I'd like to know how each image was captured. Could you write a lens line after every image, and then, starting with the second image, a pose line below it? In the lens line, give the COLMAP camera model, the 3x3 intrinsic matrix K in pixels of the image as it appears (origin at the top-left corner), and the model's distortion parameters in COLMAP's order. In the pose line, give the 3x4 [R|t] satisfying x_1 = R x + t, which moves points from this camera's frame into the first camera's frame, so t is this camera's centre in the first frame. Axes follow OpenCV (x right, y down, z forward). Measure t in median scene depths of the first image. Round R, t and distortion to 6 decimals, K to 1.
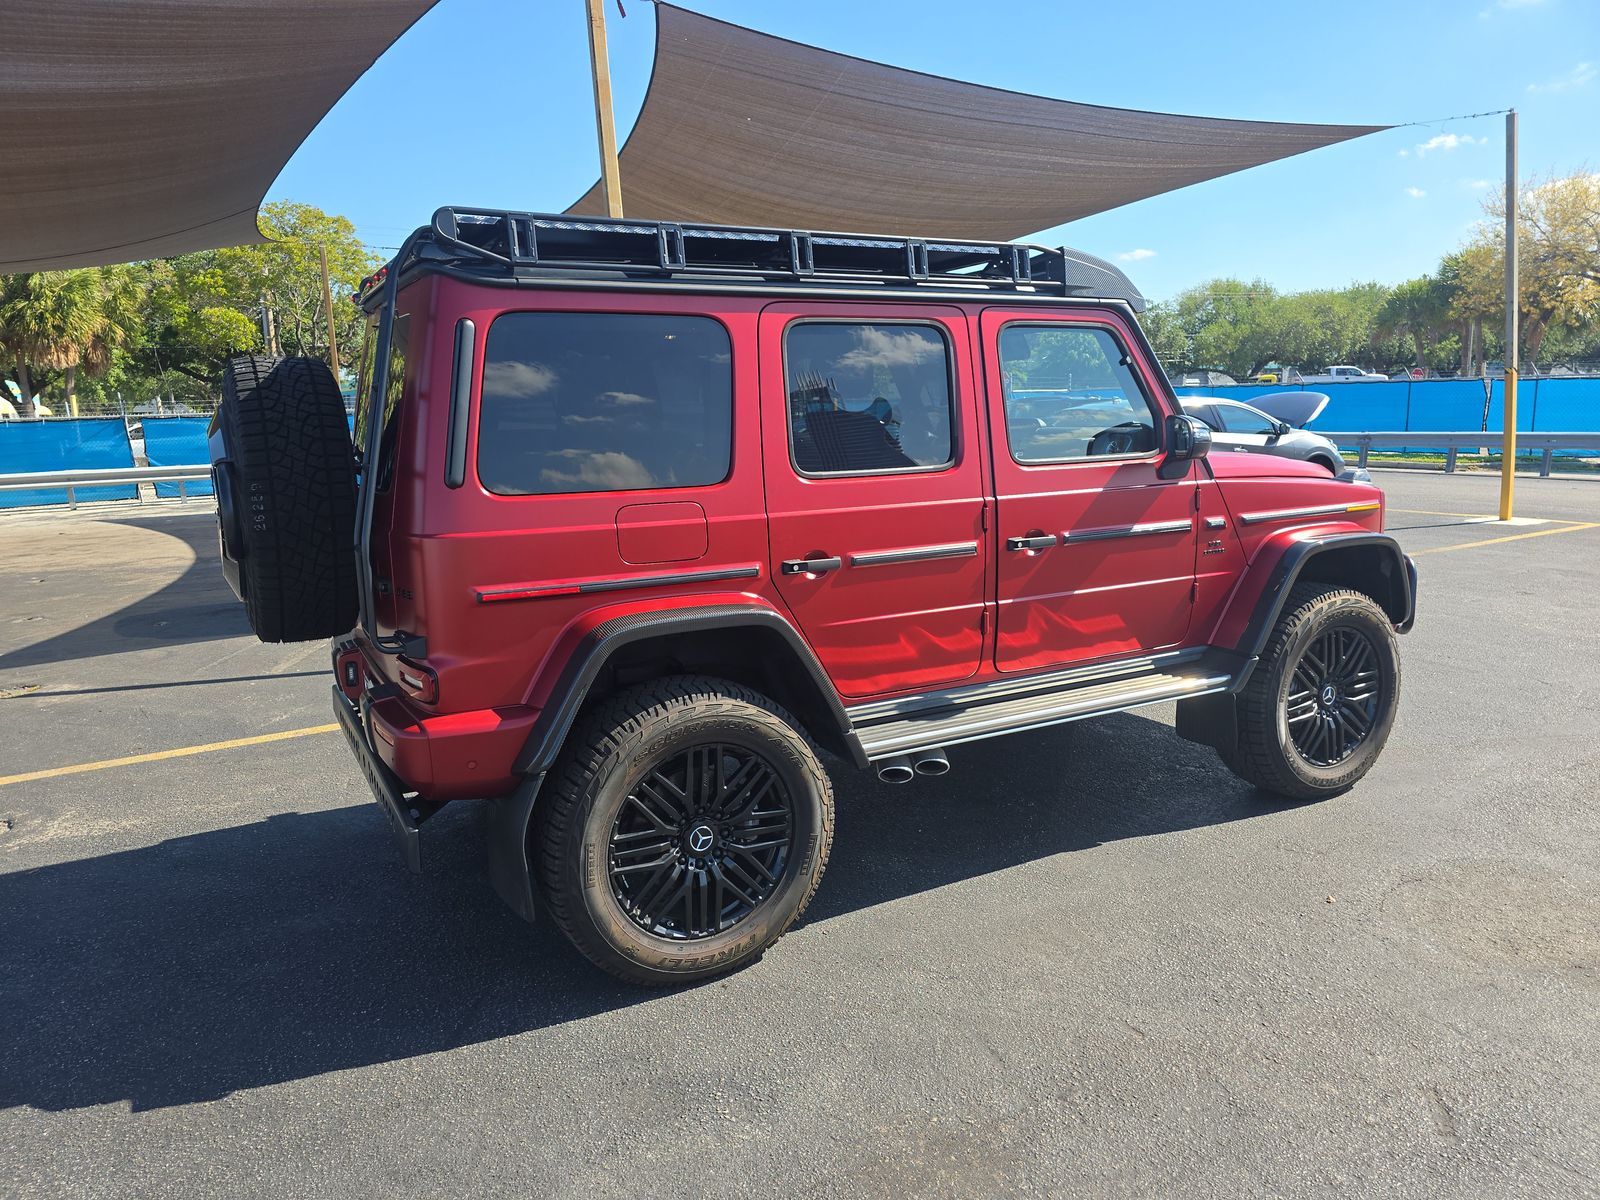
lens RADIAL K [[1084.2, 0, 796.9], [0, 1084.2, 589.5], [0, 0, 1]] dist [0.022697, -0.019116]
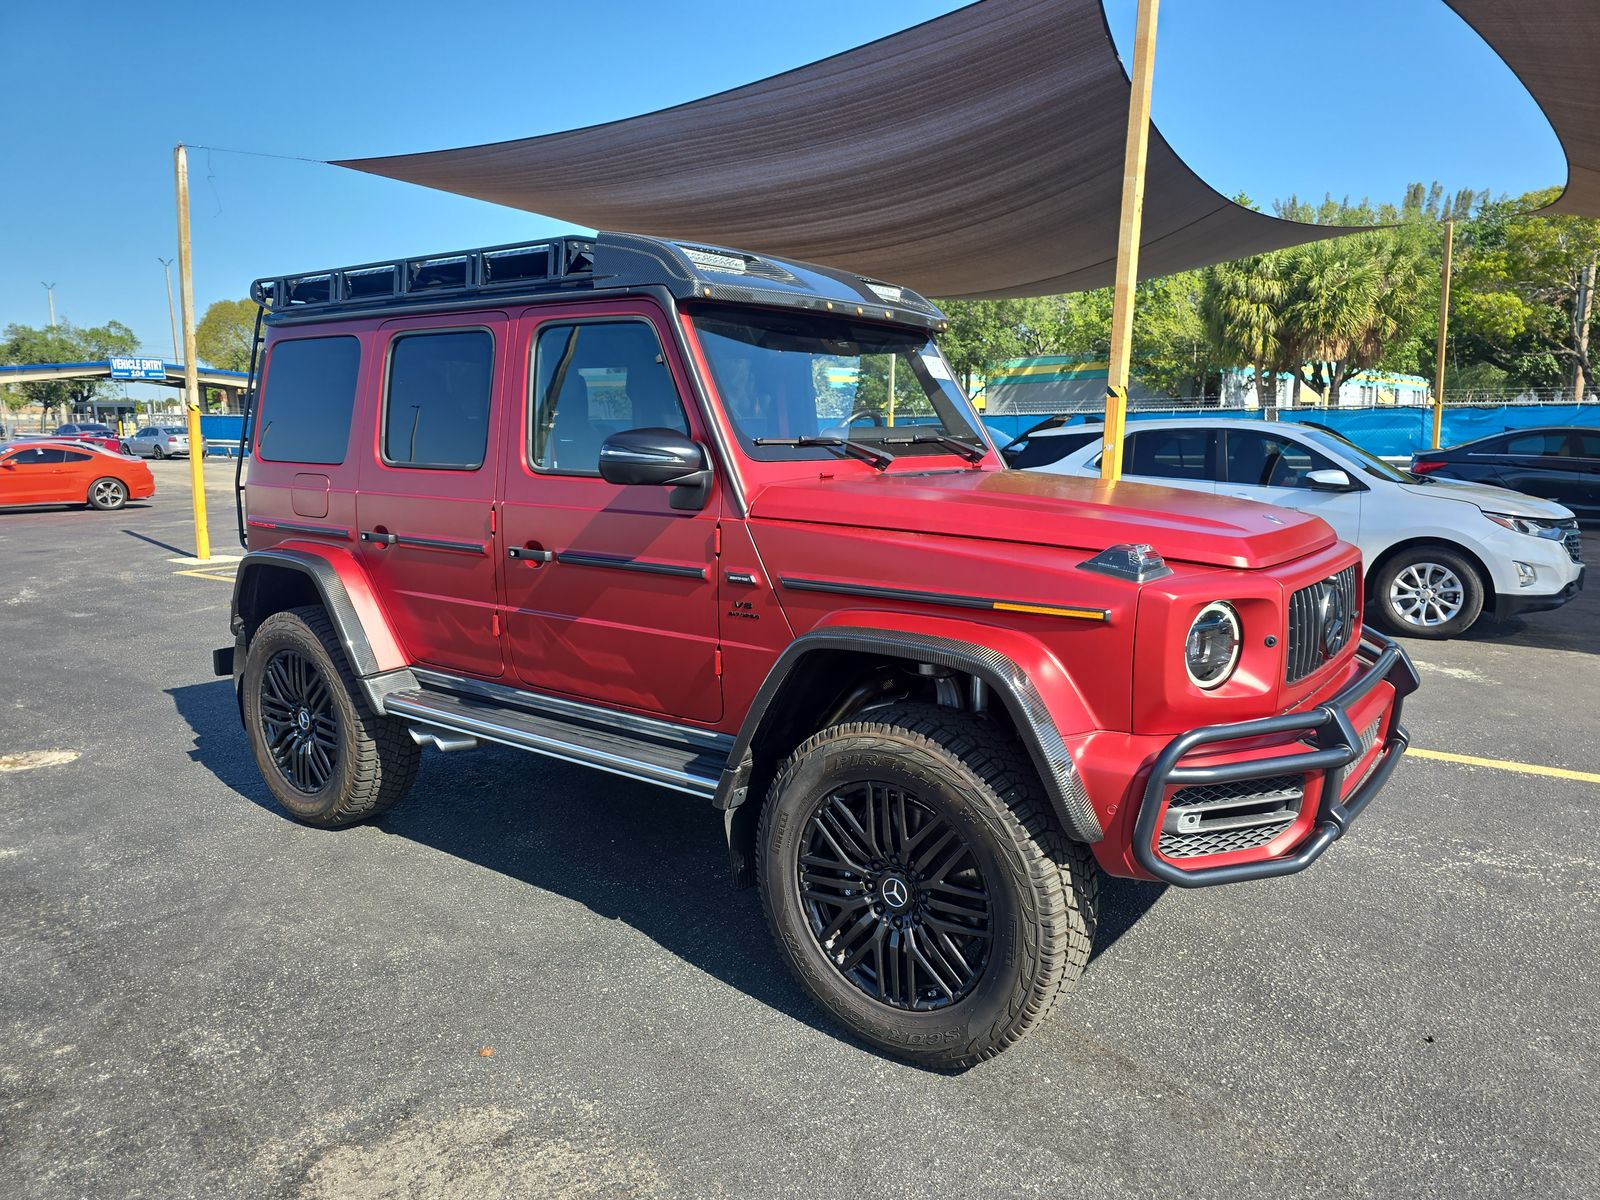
lens RADIAL K [[1084.2, 0, 809.4], [0, 1084.2, 604.9], [0, 0, 1]] dist [0.022697, -0.019116]
pose [[0.426573, 0.175440, -0.887274, 0.116347], [-0.155426, 0.980632, 0.119175, -0.014991], [0.890998, 0.087069, 0.445580, 0.079457]]
